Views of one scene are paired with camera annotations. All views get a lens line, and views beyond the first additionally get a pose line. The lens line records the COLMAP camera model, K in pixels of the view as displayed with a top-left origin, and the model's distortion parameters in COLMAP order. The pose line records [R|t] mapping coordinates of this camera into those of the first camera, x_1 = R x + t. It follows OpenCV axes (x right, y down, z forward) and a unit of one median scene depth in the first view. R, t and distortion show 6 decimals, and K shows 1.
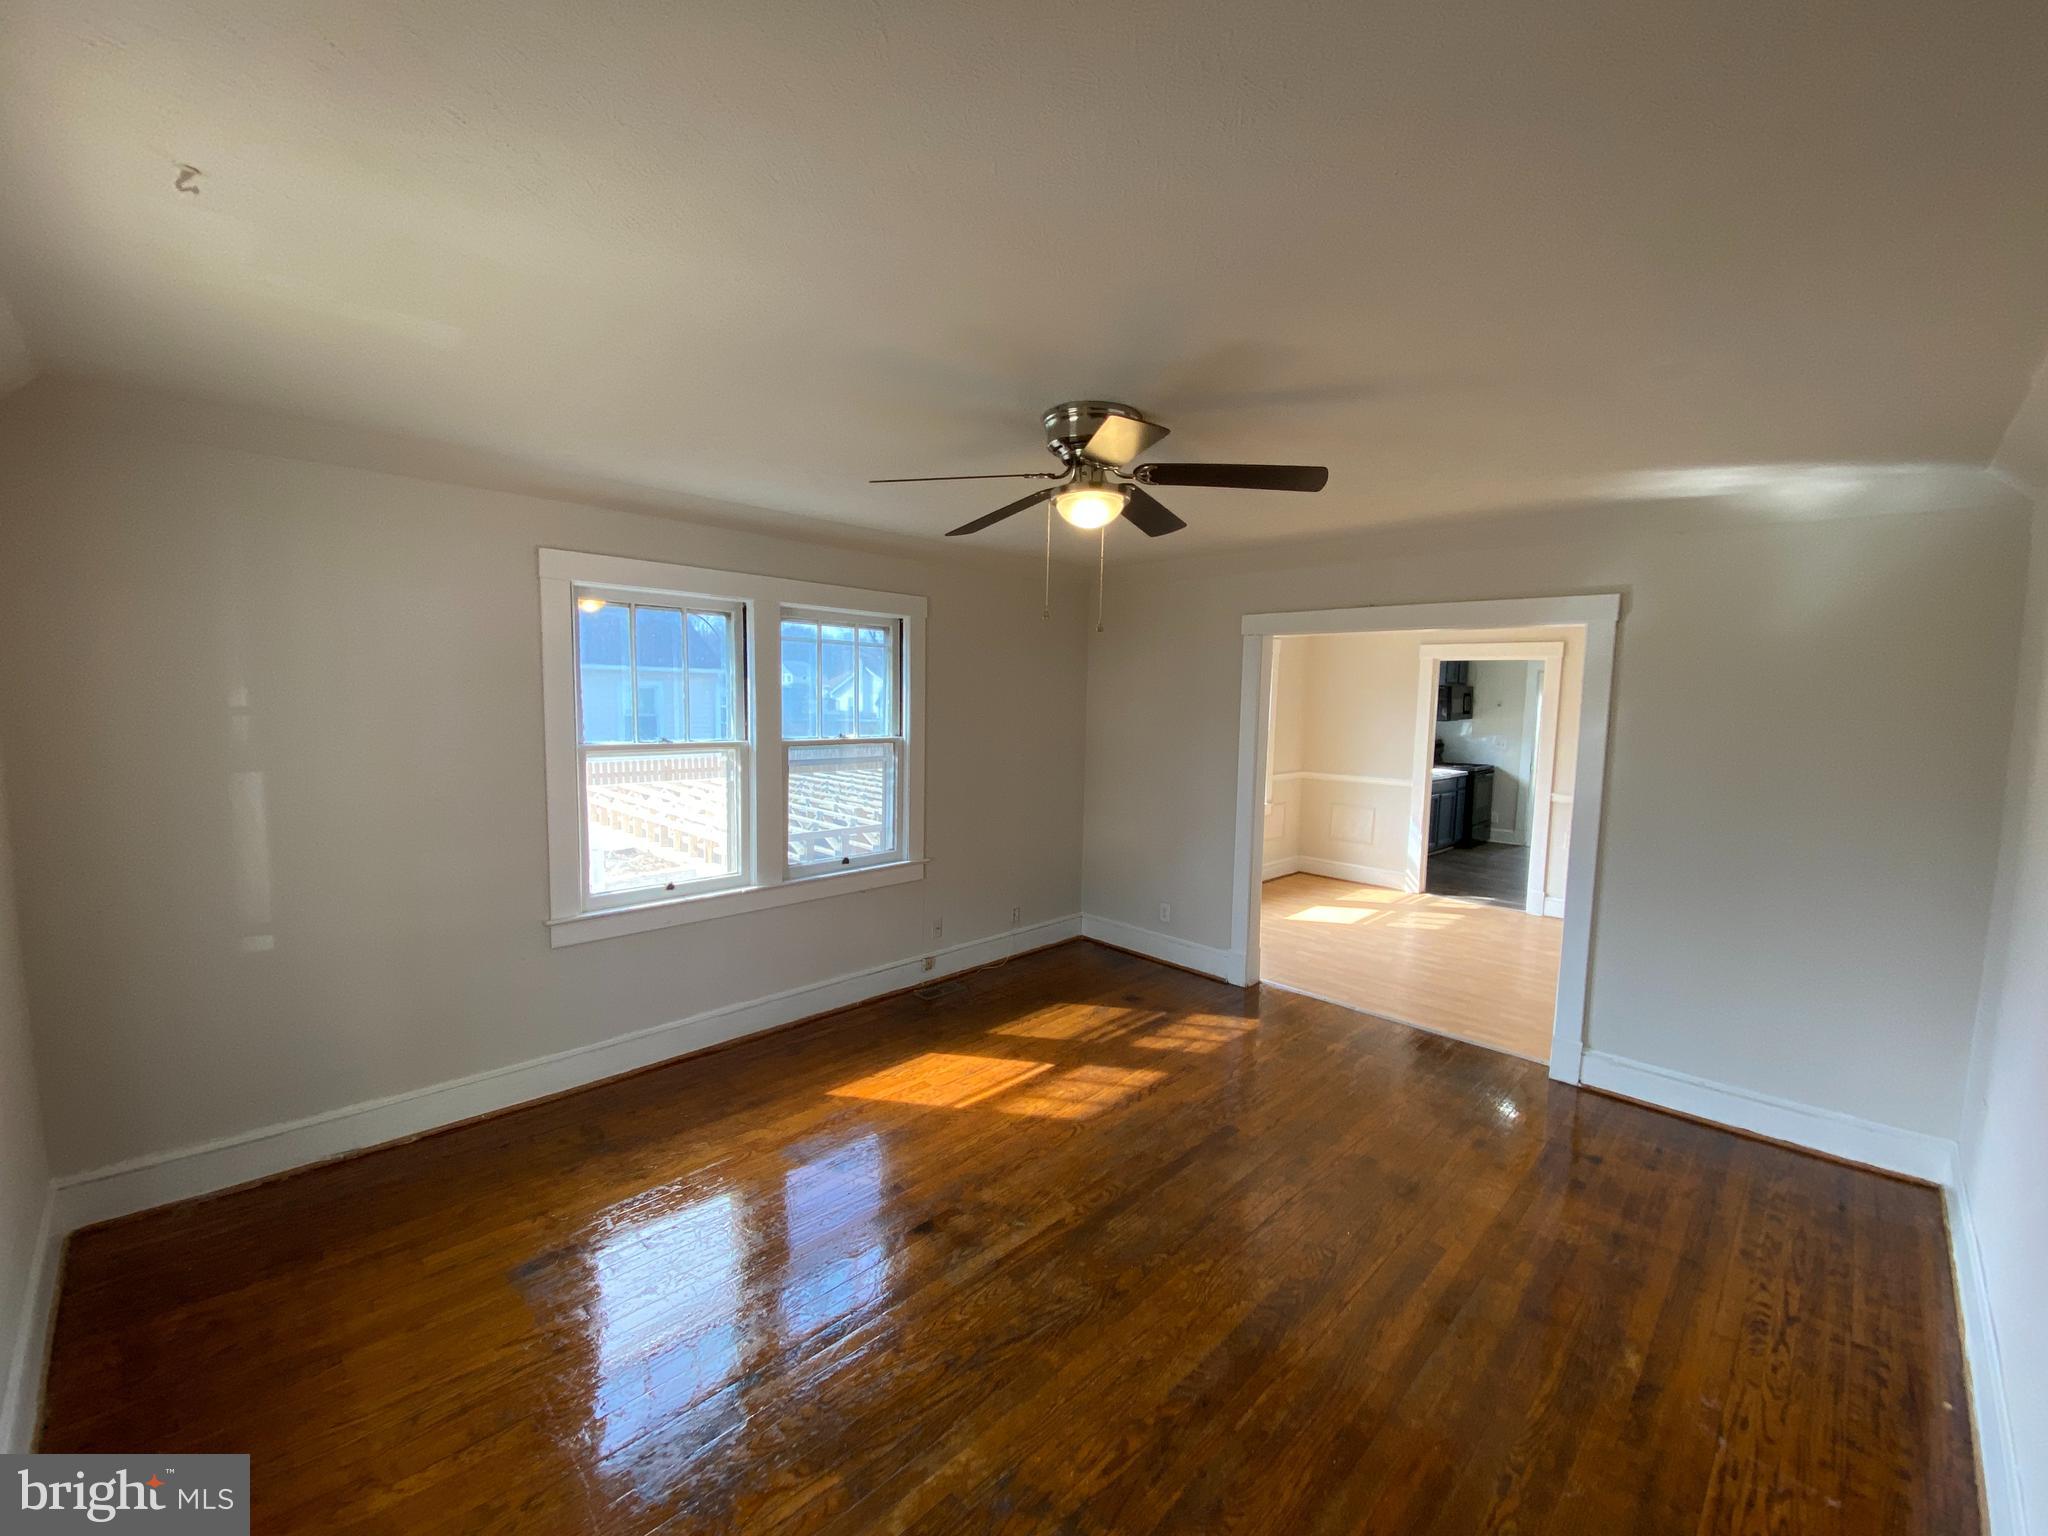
lens RADIAL K [[835.0, 0, 1024.0], [0, 835.0, 768.0], [0, 0, 1]] dist [0.034791, -0.027058]
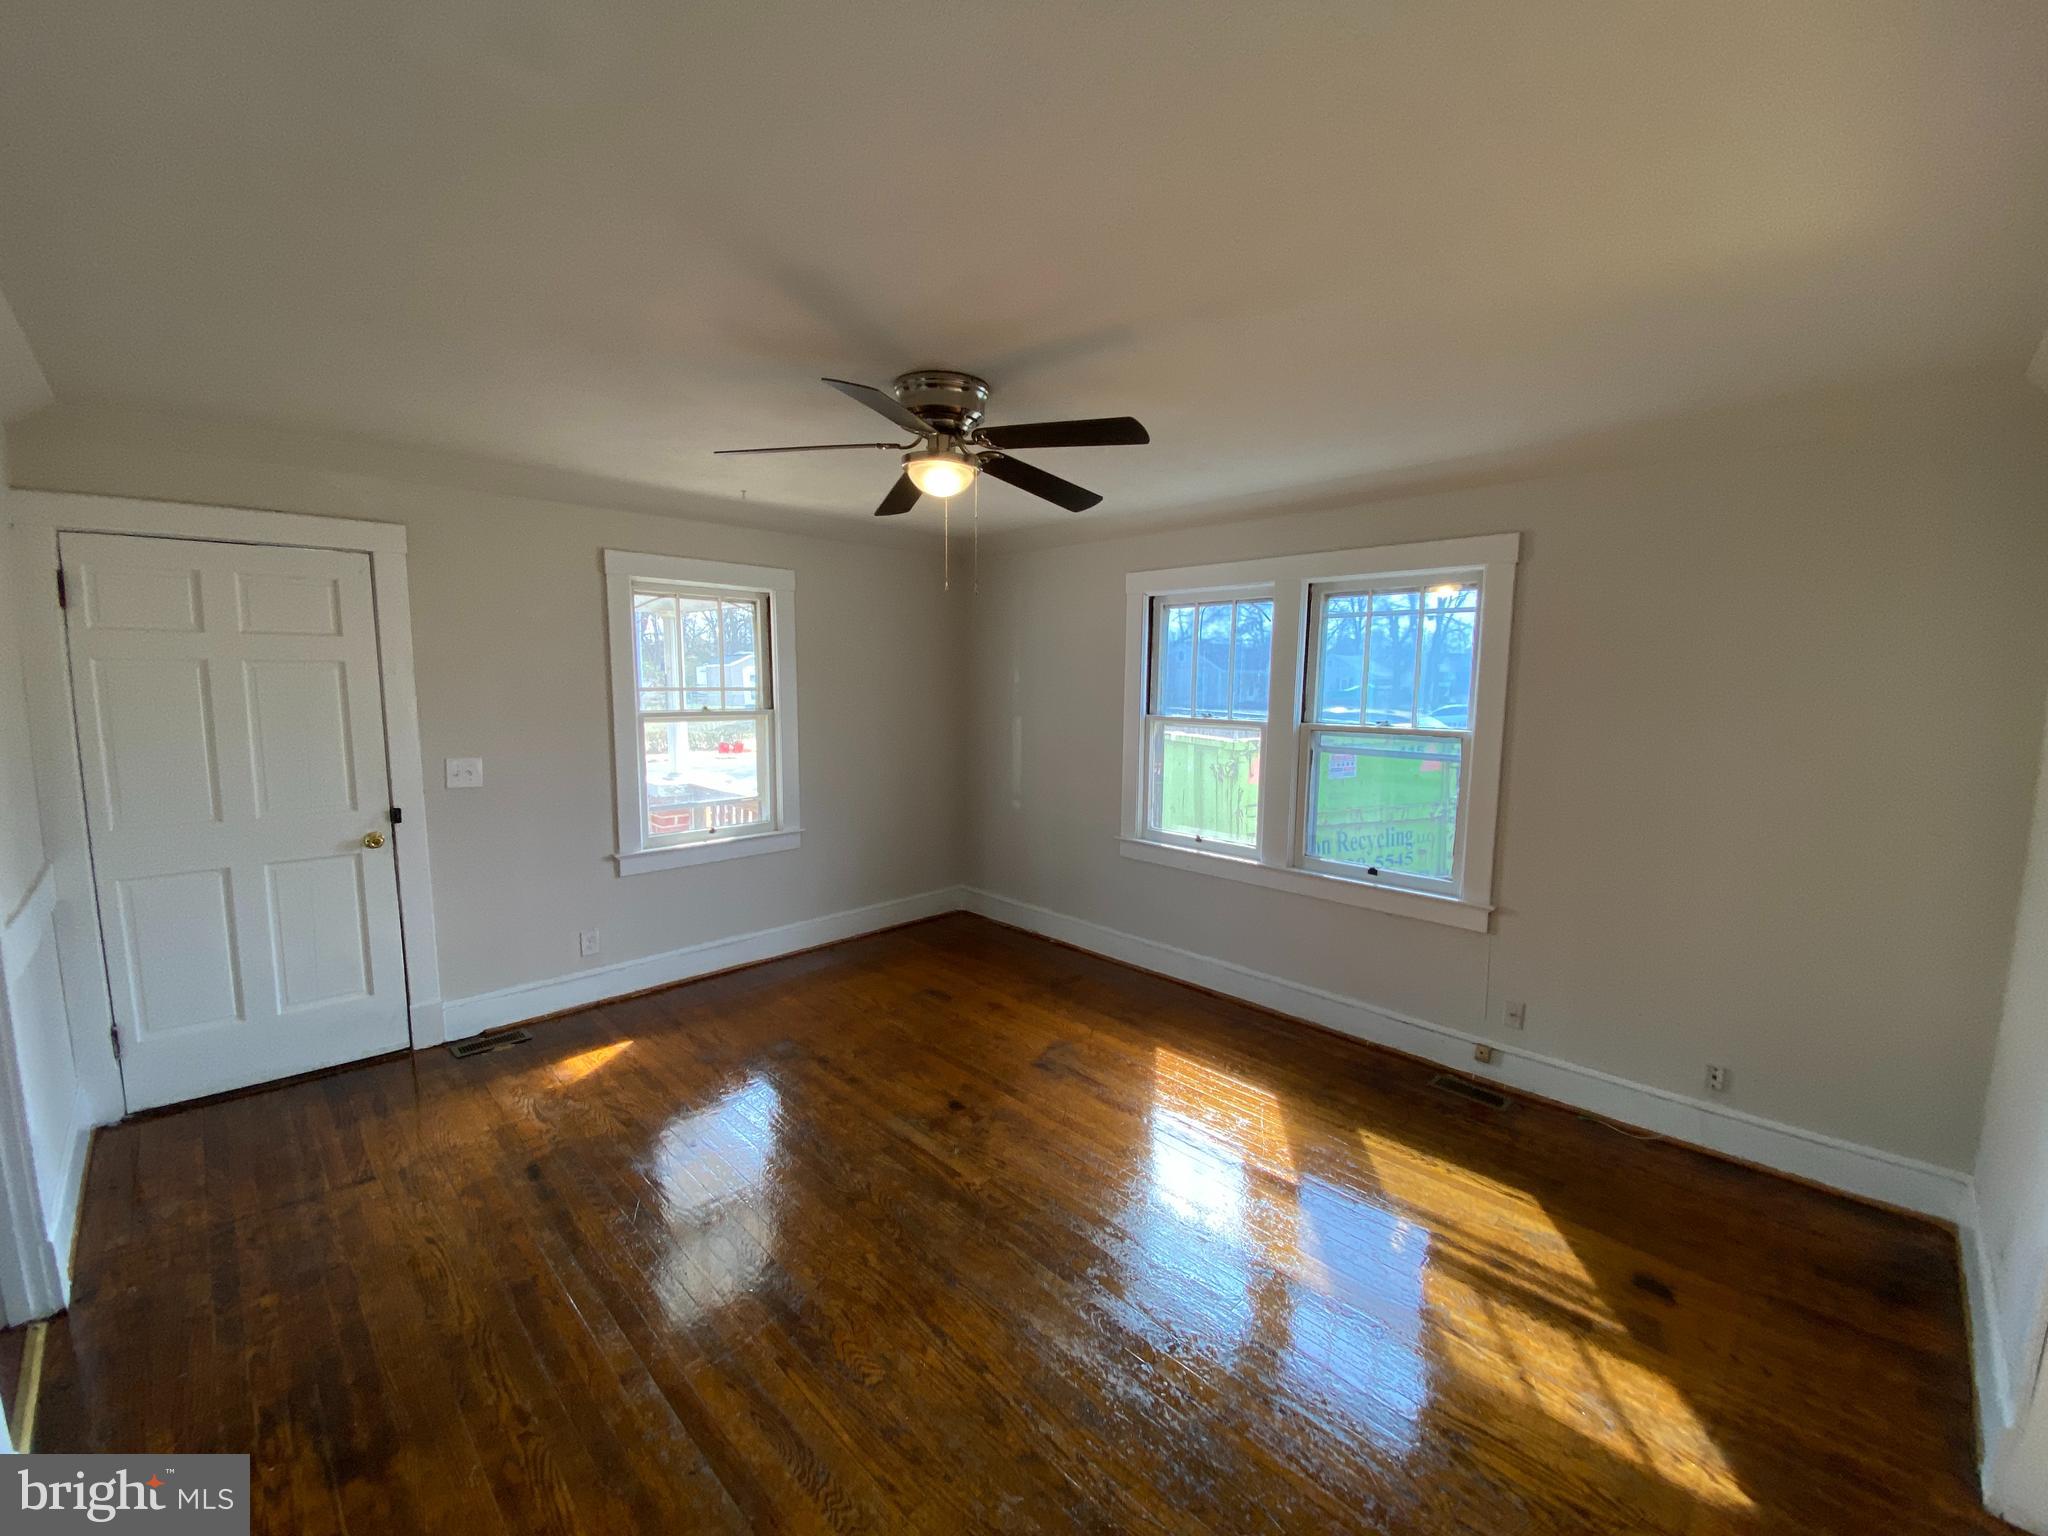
lens RADIAL K [[835.0, 0, 1024.0], [0, 835.0, 768.0], [0, 0, 1]] dist [0.034791, -0.027058]
pose [[-0.011202, 0.093099, -0.995594, 0.737508], [-0.102910, 0.990262, 0.093759, -0.042611], [0.994628, 0.103507, -0.001512, 0.744613]]
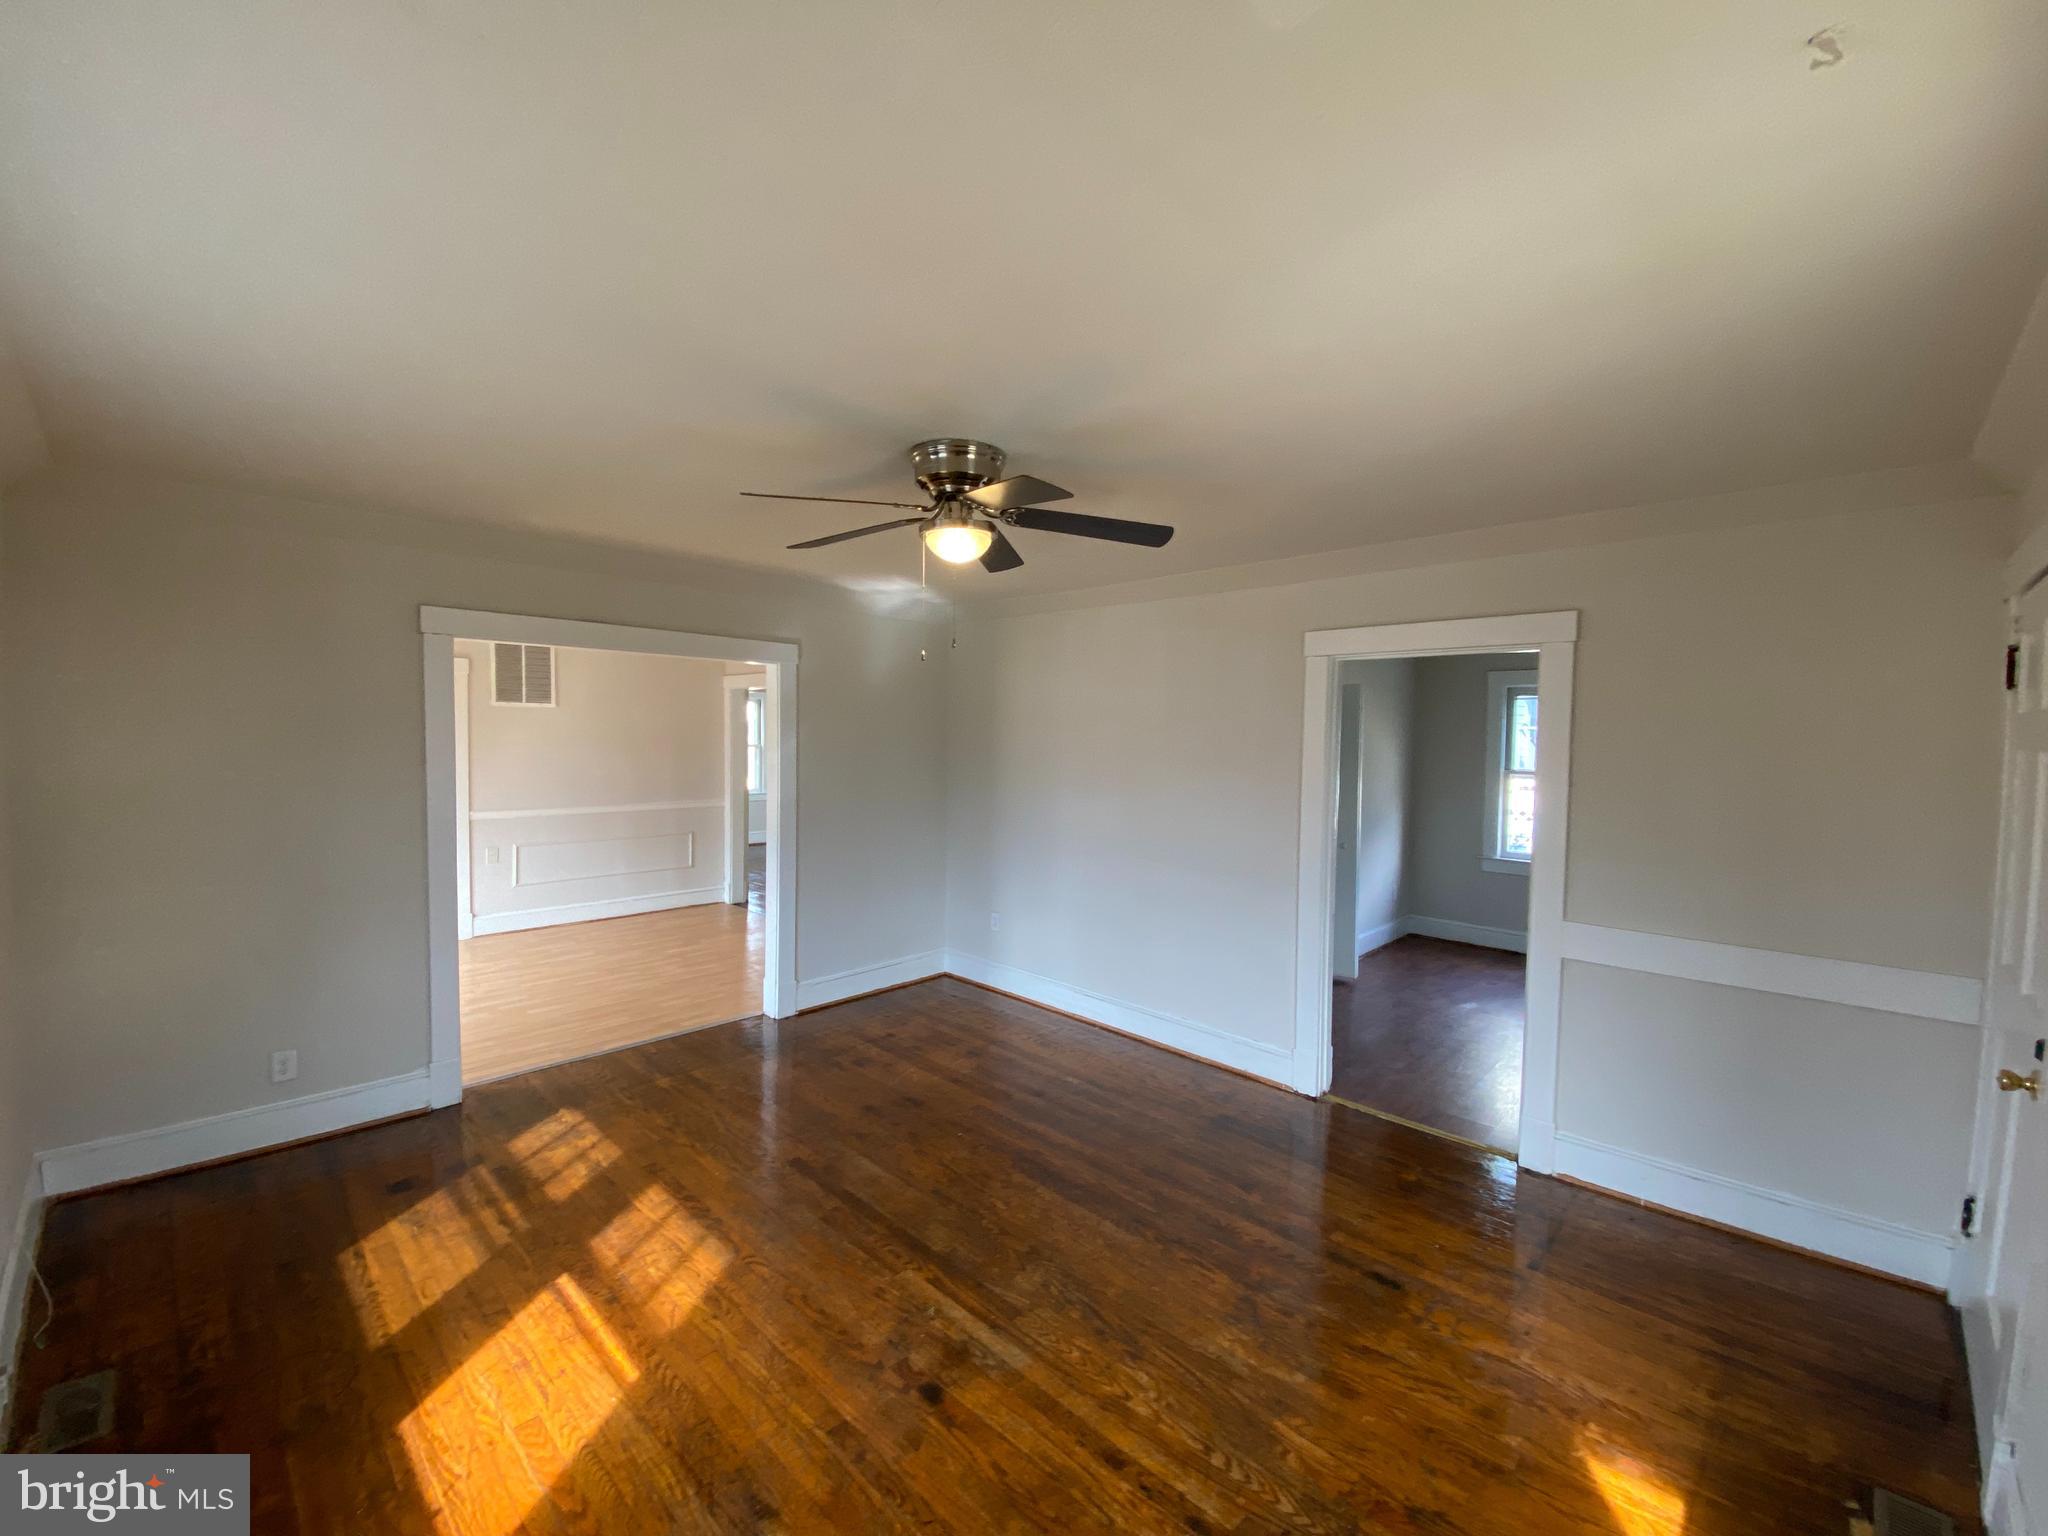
lens RADIAL K [[835.0, 0, 1024.0], [0, 835.0, 768.0], [0, 0, 1]] dist [0.034791, -0.027058]
pose [[-0.014117, -0.065039, 0.997783, -0.625013], [0.076324, 0.994901, 0.065931, -0.064184], [-0.996983, 0.077086, -0.009081, 0.620947]]
